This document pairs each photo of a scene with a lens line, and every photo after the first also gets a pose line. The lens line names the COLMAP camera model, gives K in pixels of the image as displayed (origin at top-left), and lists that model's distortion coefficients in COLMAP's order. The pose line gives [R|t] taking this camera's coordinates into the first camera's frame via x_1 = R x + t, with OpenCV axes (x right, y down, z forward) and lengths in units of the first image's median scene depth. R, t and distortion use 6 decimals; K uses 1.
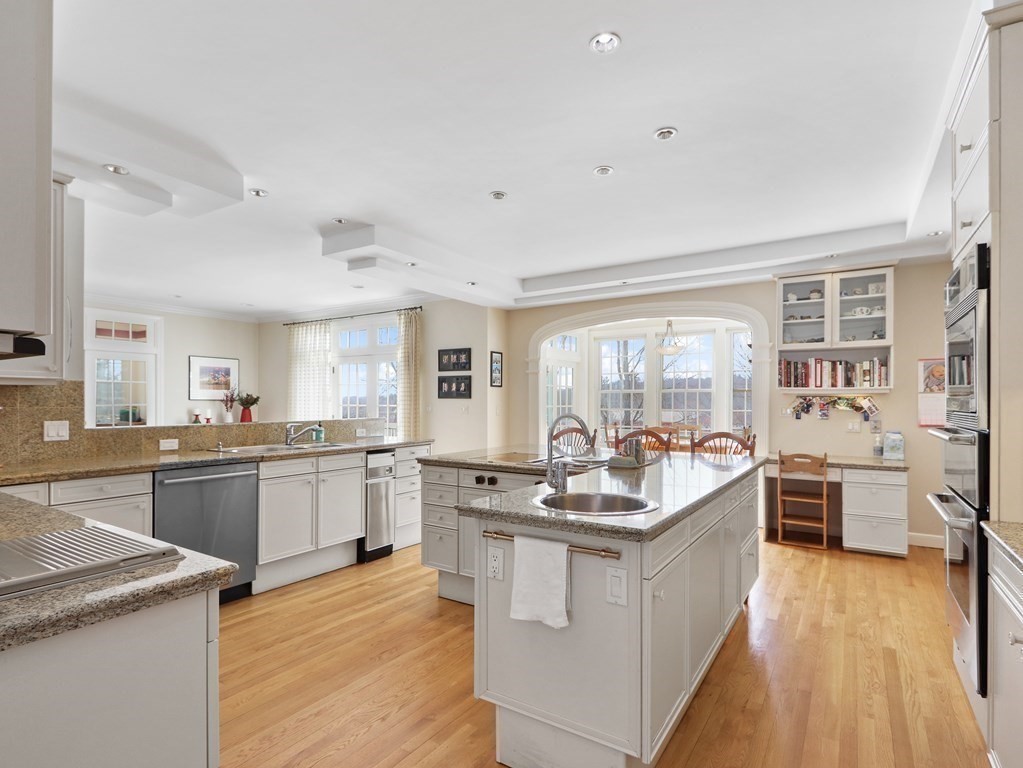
lens RADIAL K [[539.4, 0, 511.8], [0, 539.4, 389.4], [0, 0, 1]] dist [0.006390, 0.001154]
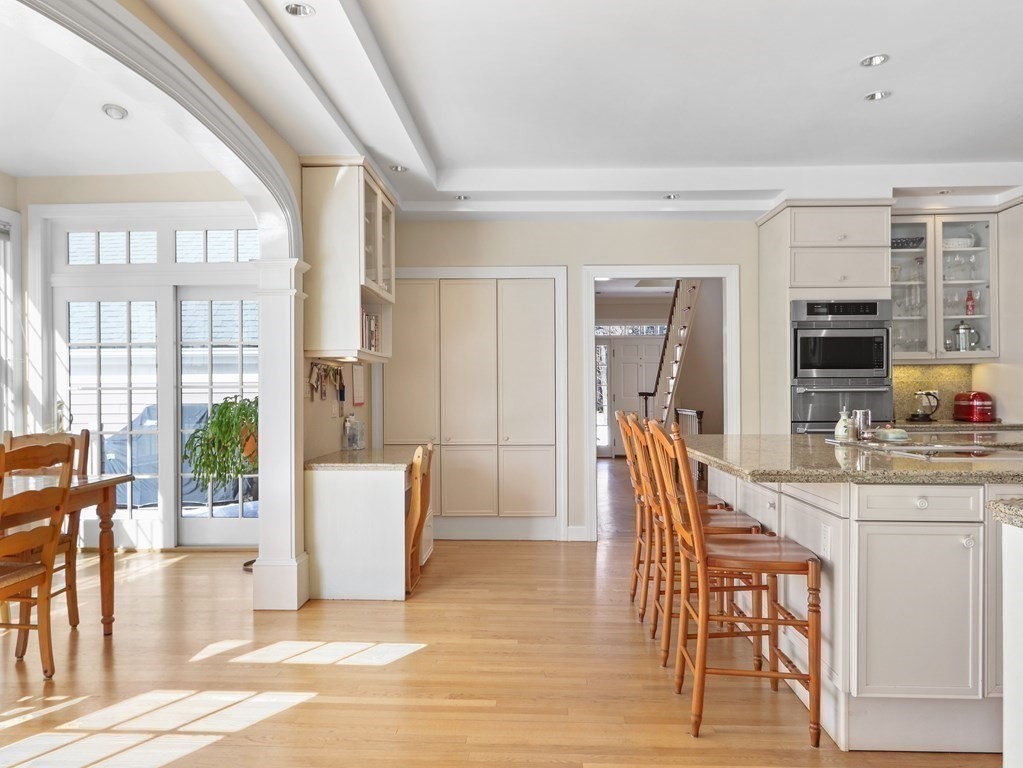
lens RADIAL K [[734.8, 0, 518.4], [0, 734.8, 387.4], [0, 0, 1]] dist [0.001965, -0.001100]
pose [[-0.517518, 0.002669, 0.855668, -0.310189], [-0.018254, 0.999733, -0.014159, 0.051164], [-0.855477, -0.022947, -0.517332, 1.322322]]
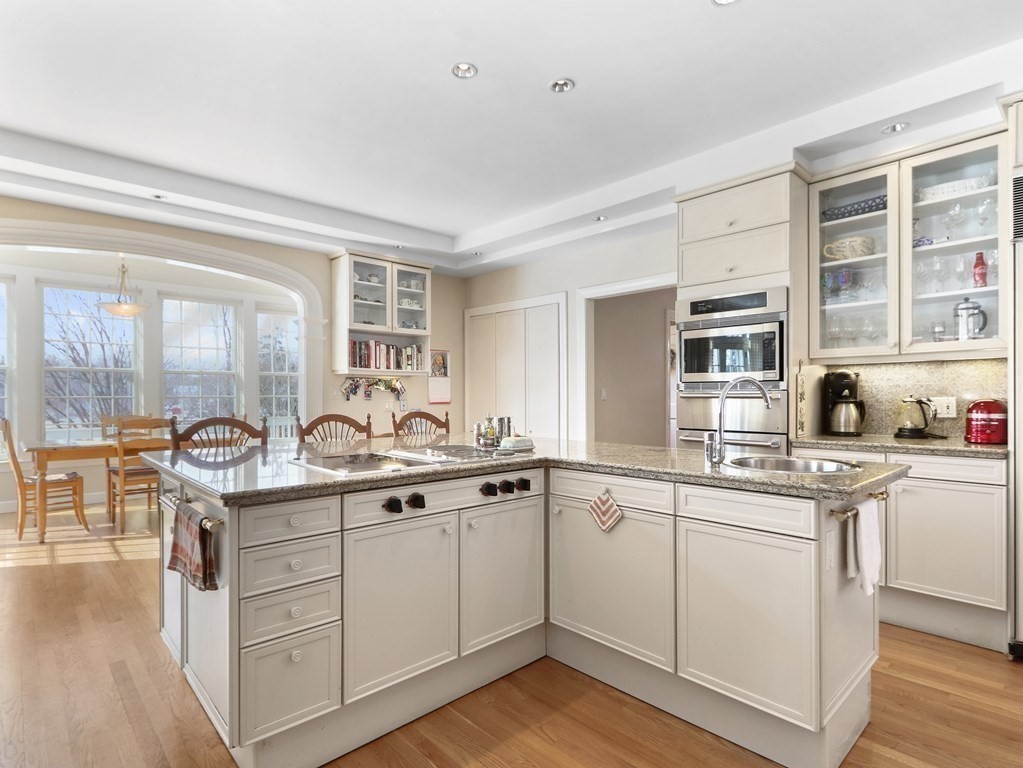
lens RADIAL K [[539.4, 0, 513.0], [0, 539.4, 389.0], [0, 0, 1]] dist [0.006390, 0.001154]
pose [[0.244293, 0.006931, 0.969677, -0.378666], [-0.022526, 0.999745, -0.001470, 0.030972], [-0.969440, -0.021484, 0.244387, 0.500613]]
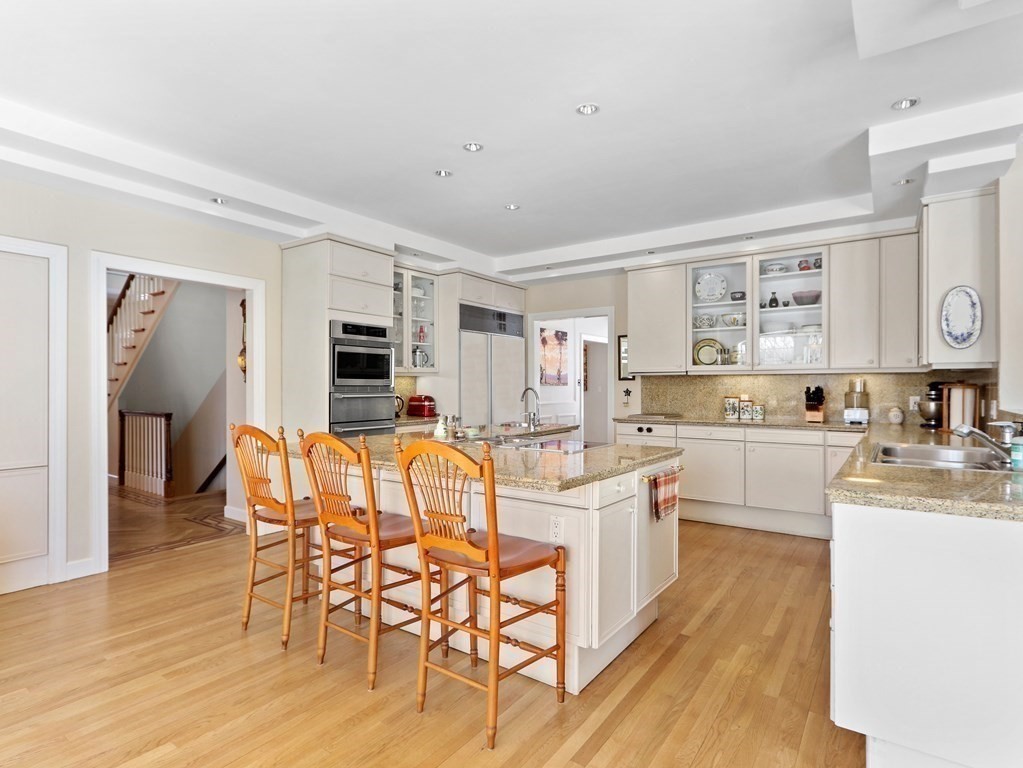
lens RADIAL K [[539.4, 0, 512.5], [0, 539.4, 385.9], [0, 0, 1]] dist [0.006390, 0.001154]
pose [[-0.998983, -0.007021, 0.044547, 0.033085], [-0.008142, 0.999653, -0.025038, 0.036387], [-0.044355, -0.025375, -0.998694, 1.336338]]
